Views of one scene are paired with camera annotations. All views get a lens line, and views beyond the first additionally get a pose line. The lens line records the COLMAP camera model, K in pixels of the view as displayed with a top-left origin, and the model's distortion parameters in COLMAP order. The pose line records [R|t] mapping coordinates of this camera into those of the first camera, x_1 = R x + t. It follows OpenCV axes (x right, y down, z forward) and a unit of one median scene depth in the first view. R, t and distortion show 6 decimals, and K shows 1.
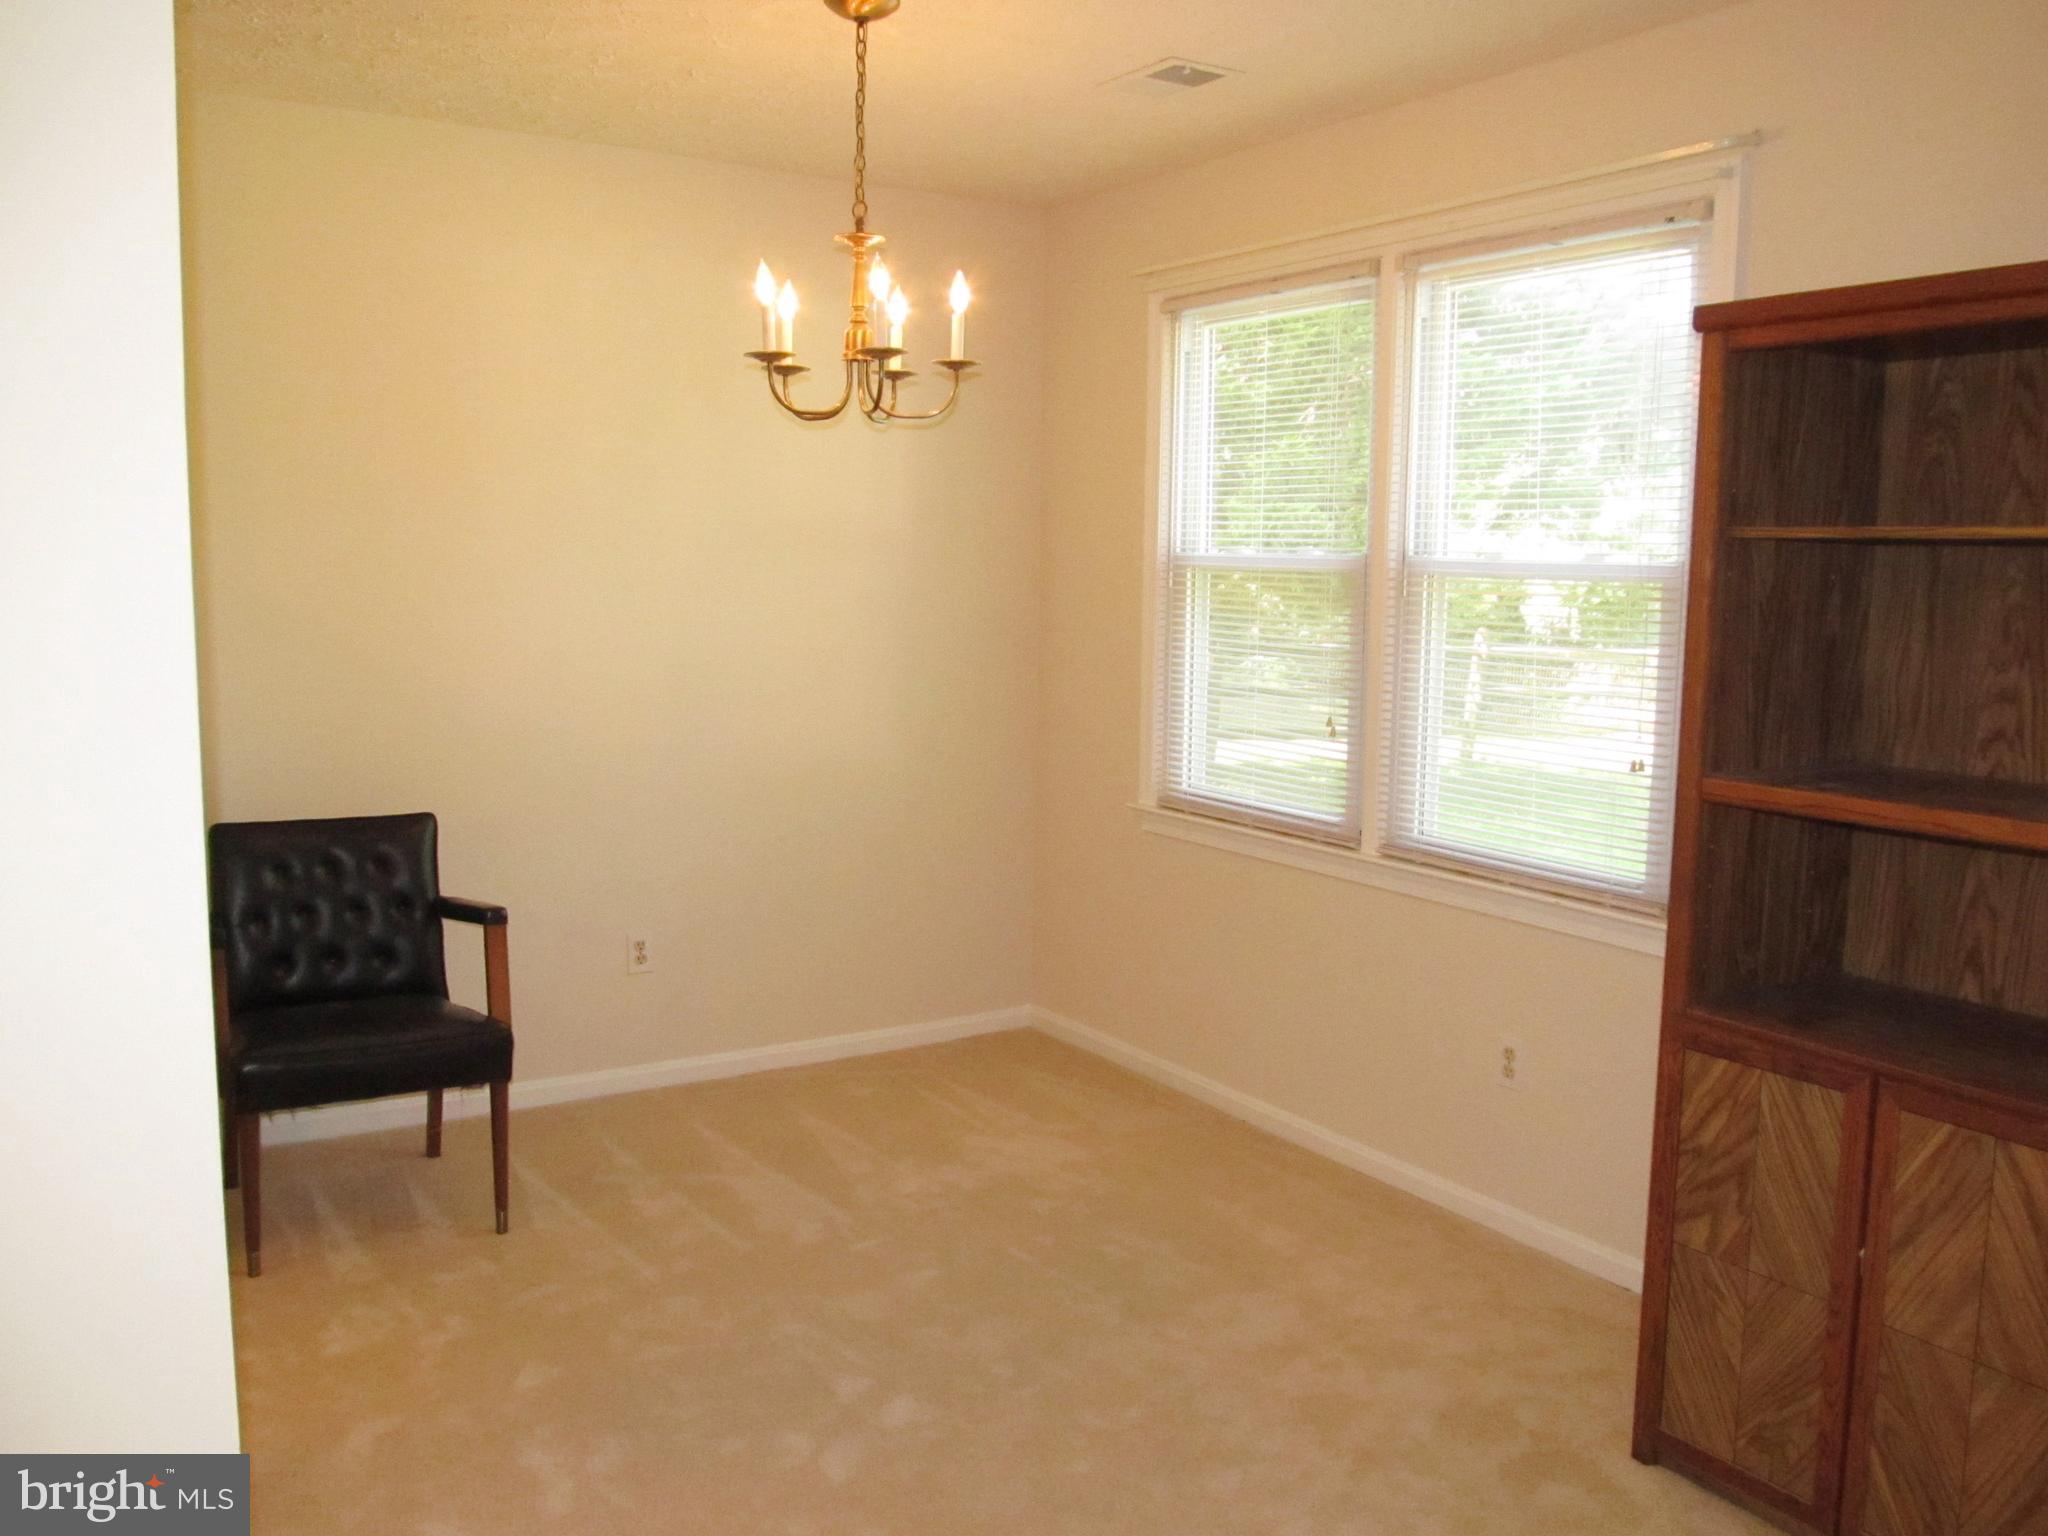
lens RADIAL K [[1692.8, 0, 1013.5], [0, 1692.8, 767.9], [0, 0, 1]] dist [-0.066509, 0.020676]
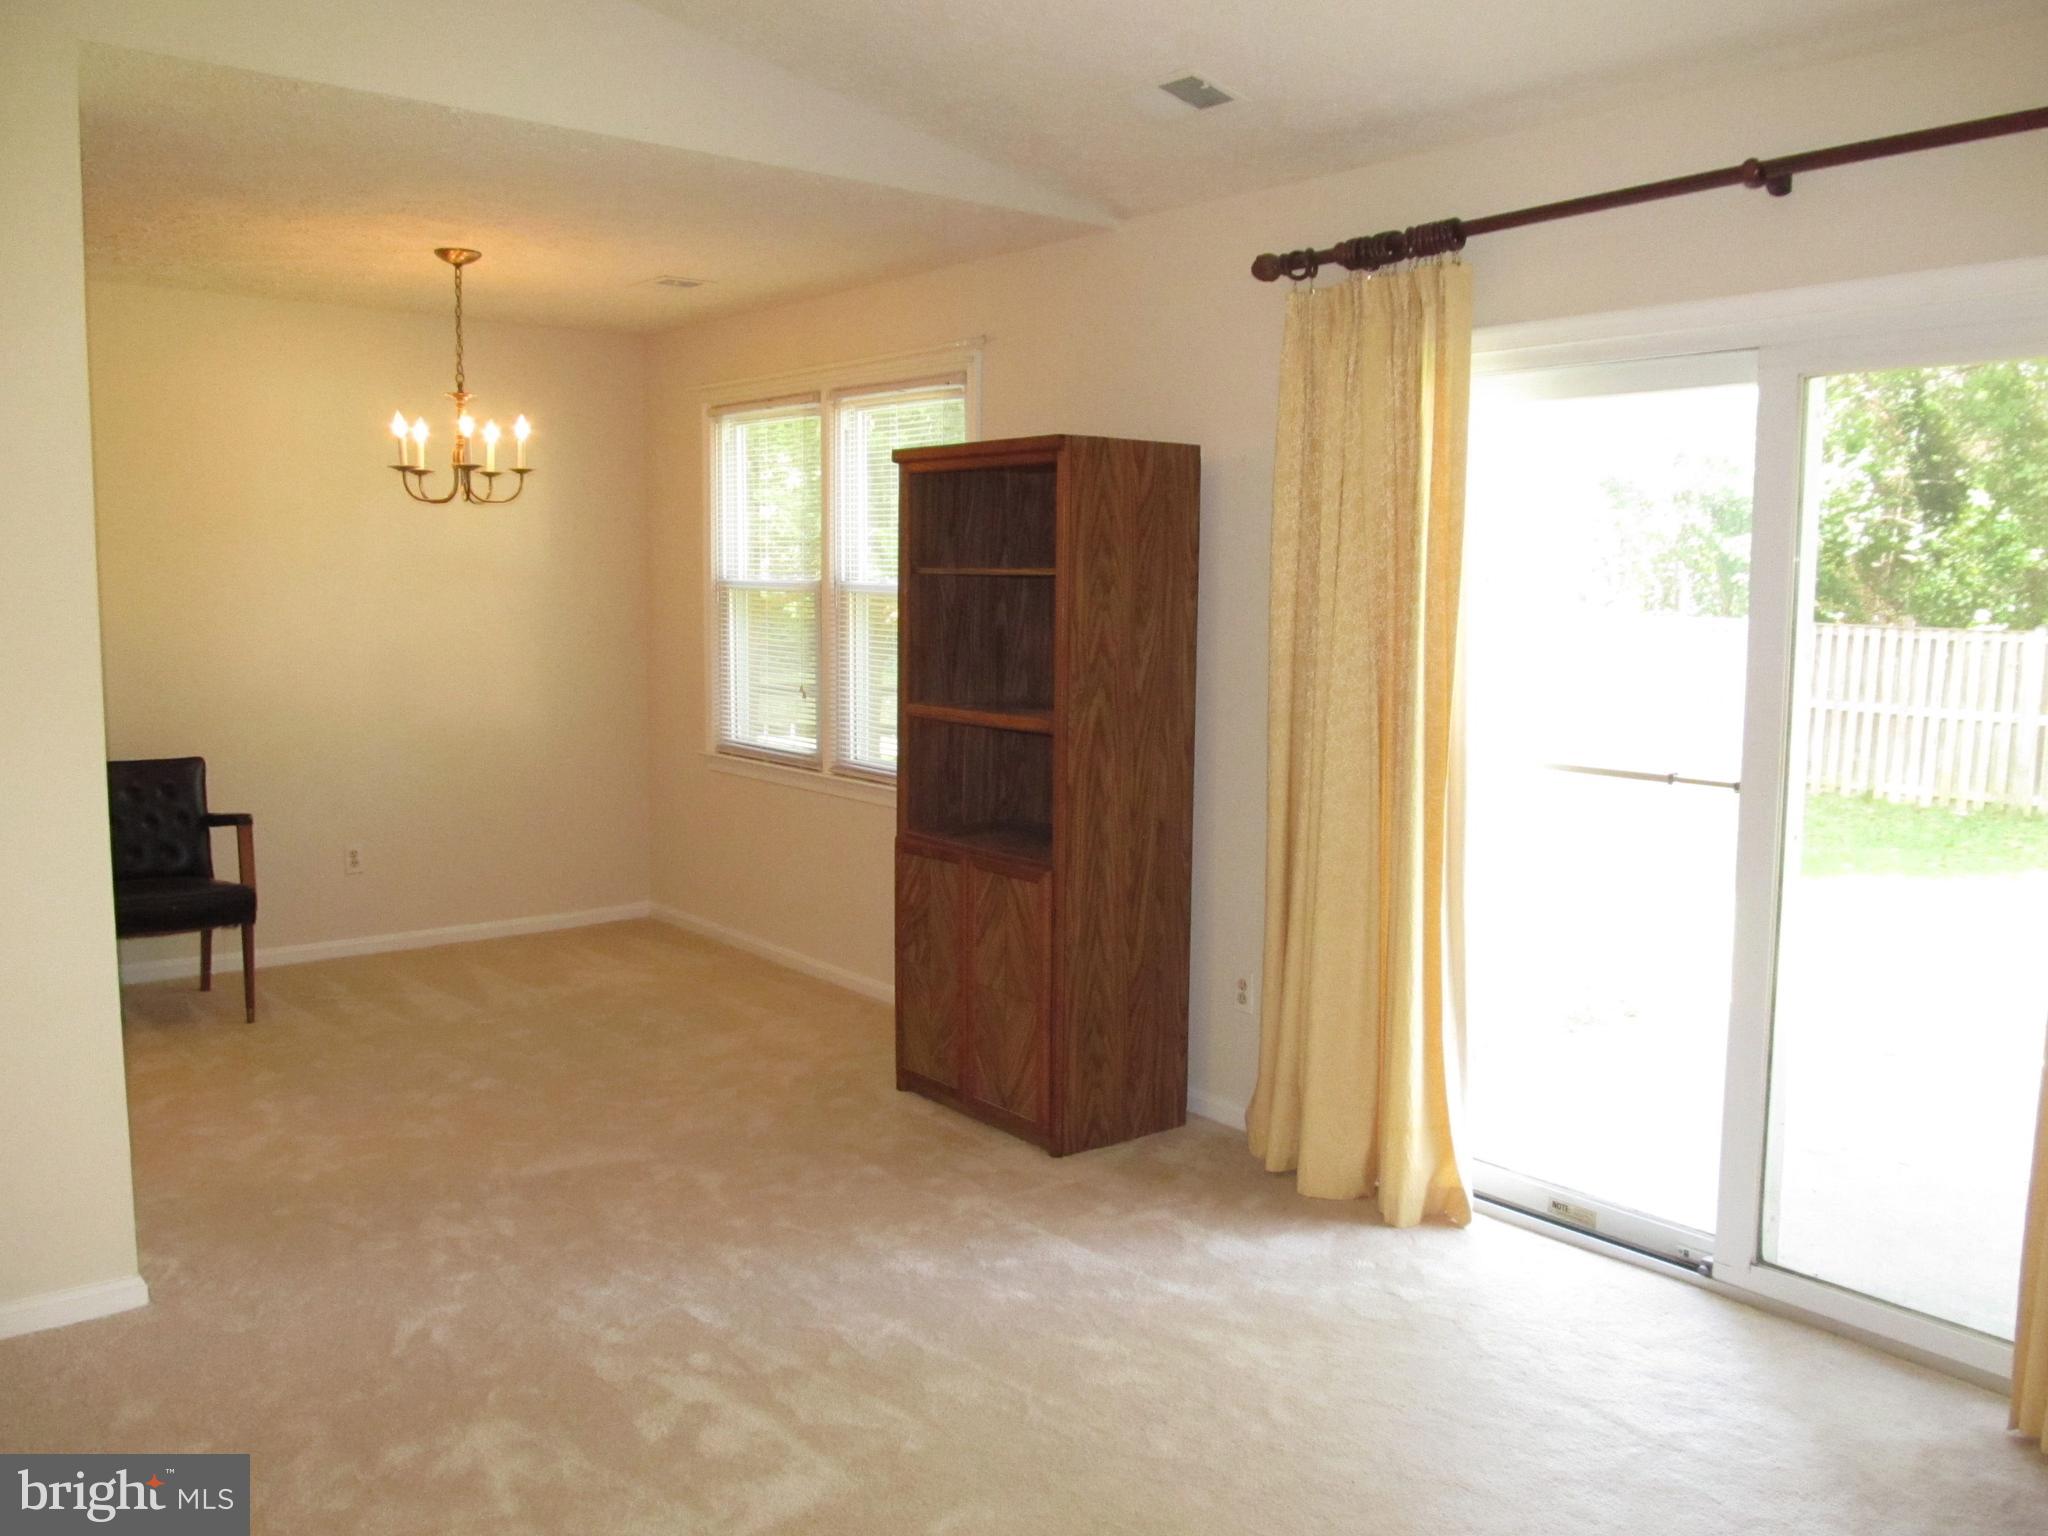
lens RADIAL K [[1692.8, 0, 1013.5], [0, 1692.8, 767.9], [0, 0, 1]] dist [-0.066509, 0.020676]
pose [[0.993438, -0.016775, 0.113131, 0.240262], [0.017378, 0.999840, -0.004349, 0.065309], [-0.113040, 0.006287, 0.993571, -0.656425]]
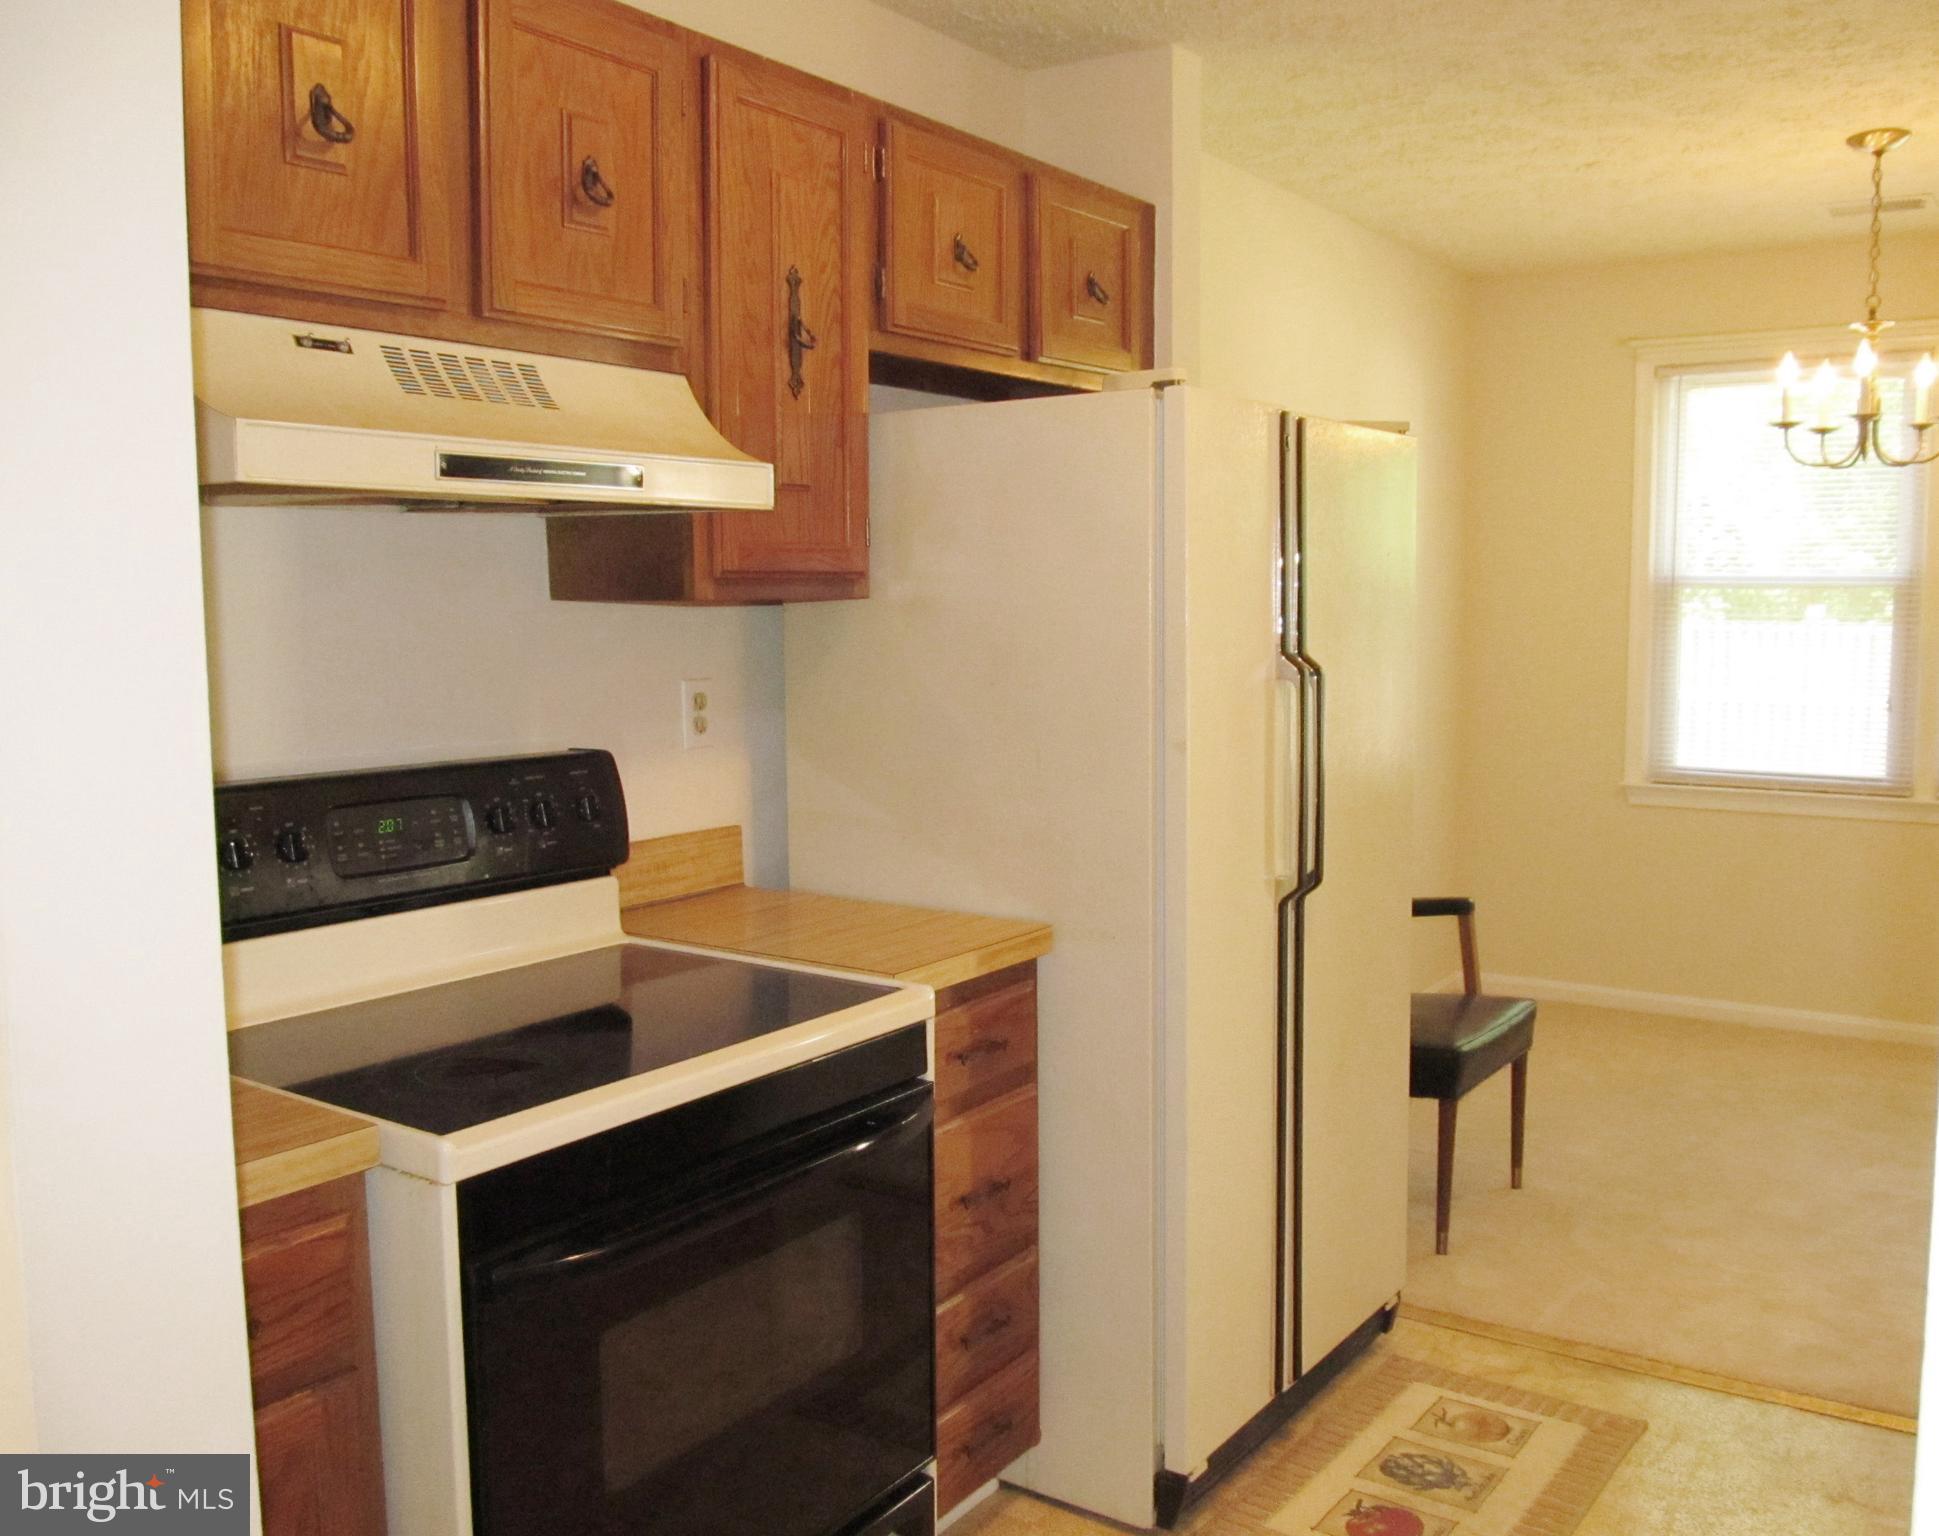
lens RADIAL K [[1681.8, 0, 1017.8], [0, 1681.8, 740.4], [0, 0, 1]] dist [-0.016670, -0.016701]
pose [[0.910592, -0.052803, 0.409920, -1.124417], [0.066996, 0.997546, -0.020327, -0.018011], [-0.407841, 0.045973, 0.911895, 0.120969]]
